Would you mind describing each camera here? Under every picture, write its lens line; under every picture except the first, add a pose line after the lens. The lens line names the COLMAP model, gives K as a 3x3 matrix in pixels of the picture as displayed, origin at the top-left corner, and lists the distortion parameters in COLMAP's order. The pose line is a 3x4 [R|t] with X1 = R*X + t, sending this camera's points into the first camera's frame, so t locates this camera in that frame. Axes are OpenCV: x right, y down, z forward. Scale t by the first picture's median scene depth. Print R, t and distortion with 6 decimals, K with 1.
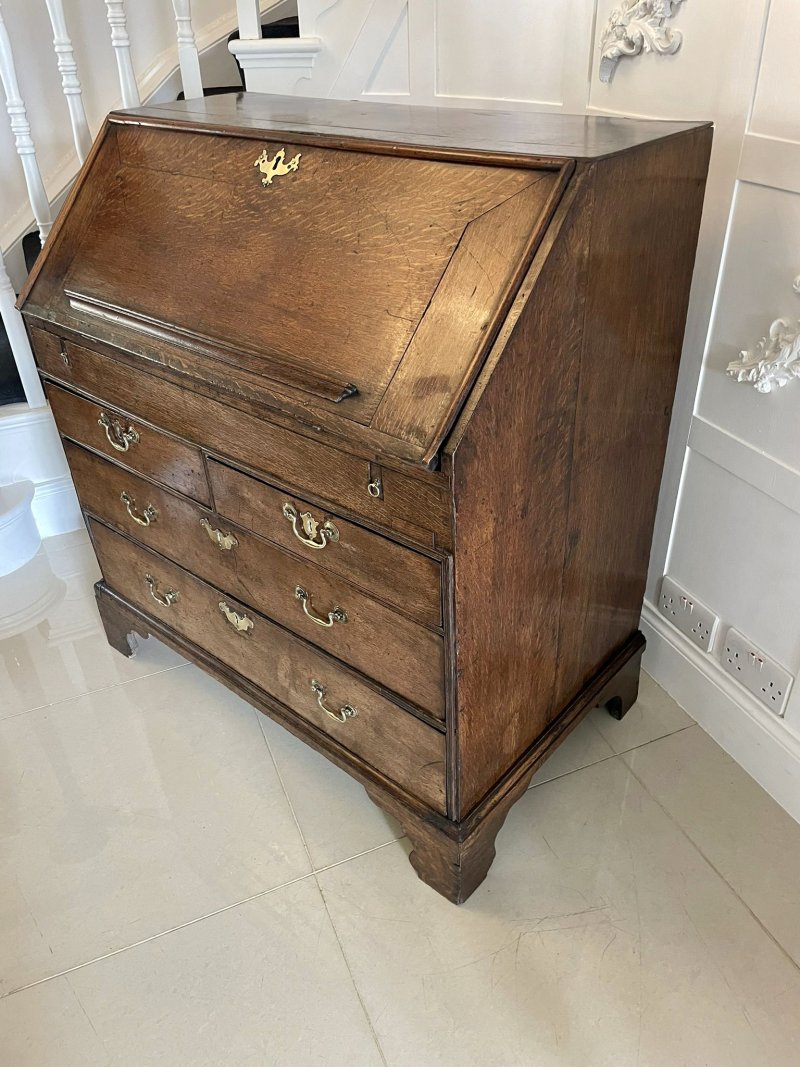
lens RADIAL K [[801.1, 0, 409.3], [0, 801.1, 535.9], [0, 0, 1]] dist [0.066888, -0.088393]
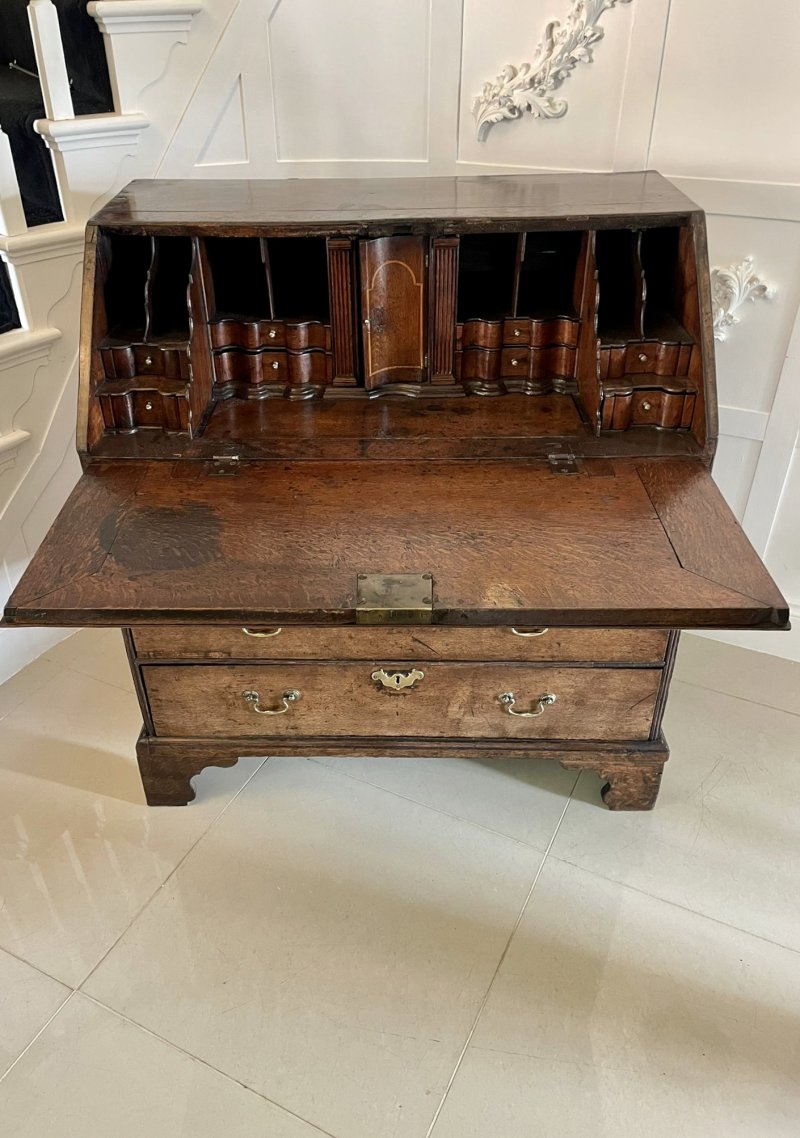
lens RADIAL K [[874.2, 0, 361.4], [0, 874.2, 578.5], [0, 0, 1]] dist [0.062069, -0.077030]
pose [[0.779642, -0.347365, 0.521053, -0.891412], [0.347570, 0.932158, 0.101370, -0.167775], [-0.520916, 0.102070, 0.847484, 0.057740]]
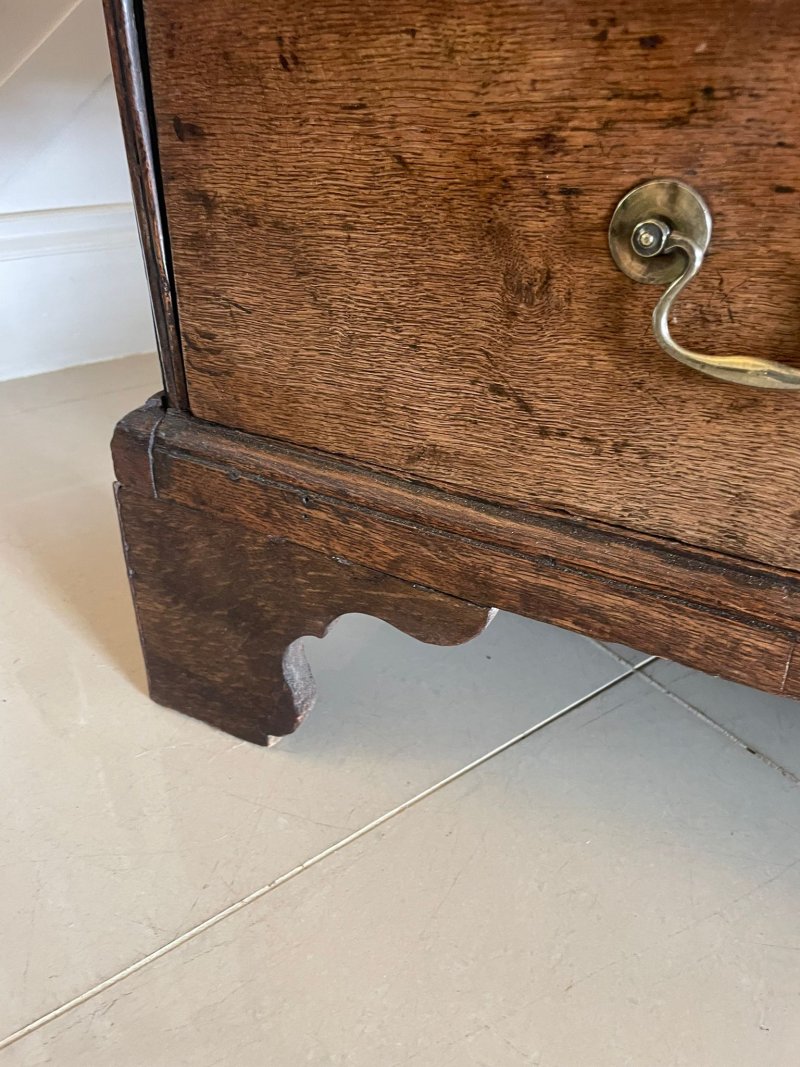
lens RADIAL K [[801.1, 0, 406.9], [0, 801.1, 526.1], [0, 0, 1]] dist [0.066888, -0.088393]
pose [[0.969236, -0.076721, 0.233869, -0.515141], [0.084558, 0.996138, -0.023656, 0.137622], [-0.231151, 0.042703, 0.971980, 1.084573]]
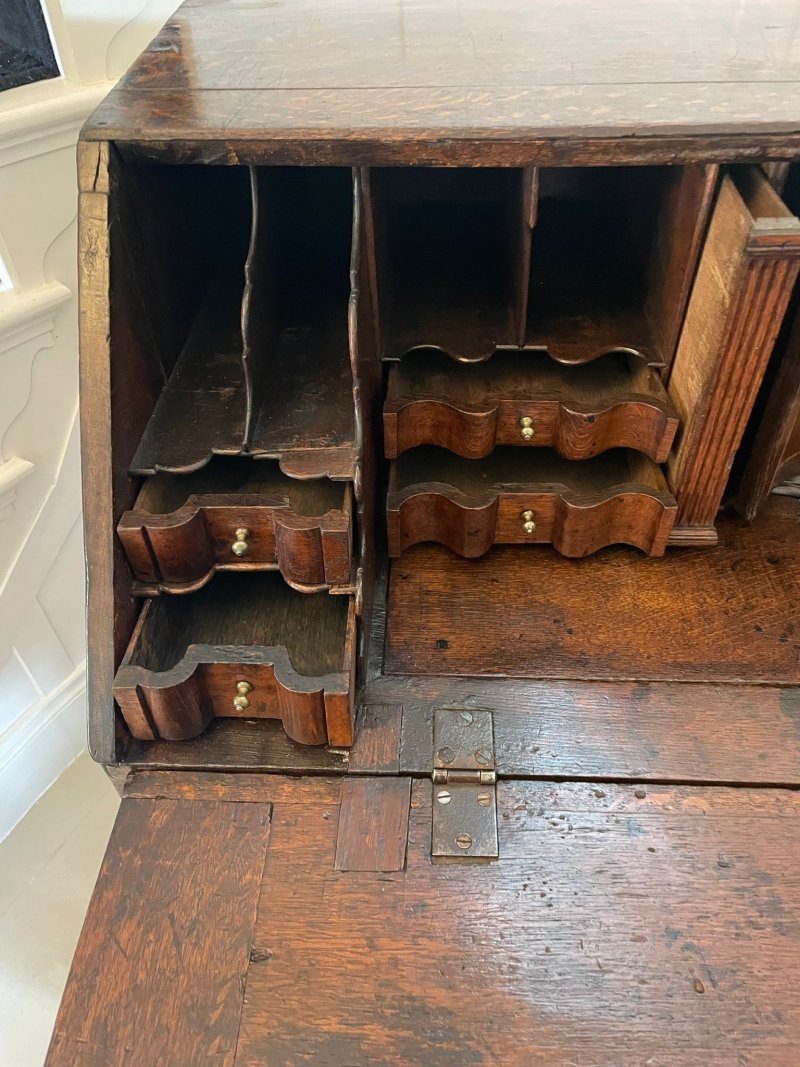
lens RADIAL K [[801.1, 0, 391.5], [0, 801.1, 540.2], [0, 0, 1]] dist [0.066888, -0.088393]
pose [[0.786719, -0.440977, 0.431987, -0.556834], [0.353534, 0.895515, 0.270307, -0.474854], [-0.506050, -0.059933, 0.860419, 0.726661]]
